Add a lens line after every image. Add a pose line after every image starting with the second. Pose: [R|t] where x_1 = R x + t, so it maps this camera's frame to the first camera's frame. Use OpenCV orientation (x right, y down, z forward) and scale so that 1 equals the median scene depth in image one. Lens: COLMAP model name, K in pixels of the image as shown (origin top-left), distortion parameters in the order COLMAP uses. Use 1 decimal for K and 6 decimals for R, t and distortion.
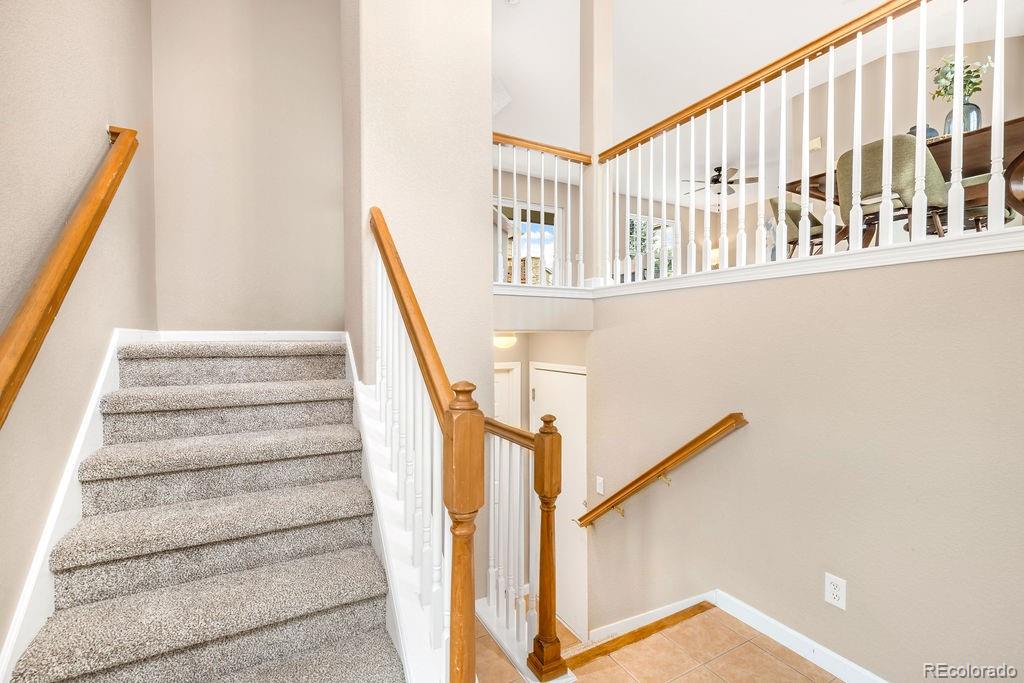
lens RADIAL K [[460.3, 0, 513.1], [0, 460.3, 342.0], [0, 0, 1]] dist [0.017378, -0.000217]
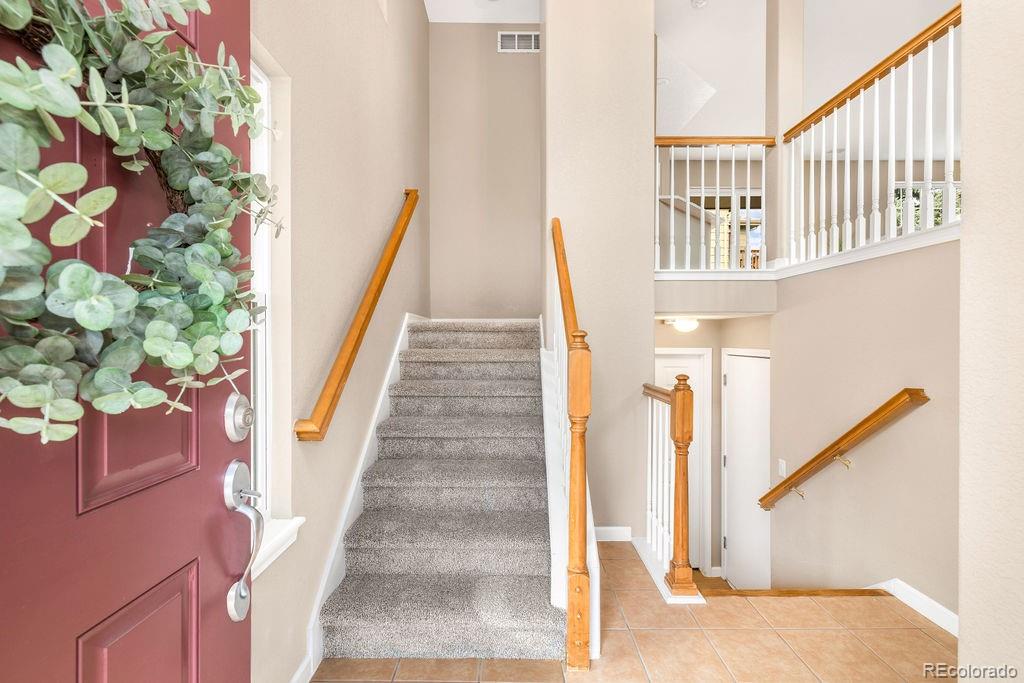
lens RADIAL K [[460.3, 0, 511.8], [0, 460.3, 340.3], [0, 0, 1]] dist [0.017378, -0.000217]
pose [[0.876850, 0.006179, -0.480725, 0.199816], [-0.011075, 0.999912, -0.007350, 0.064526], [0.480637, 0.011769, 0.876841, -0.192700]]
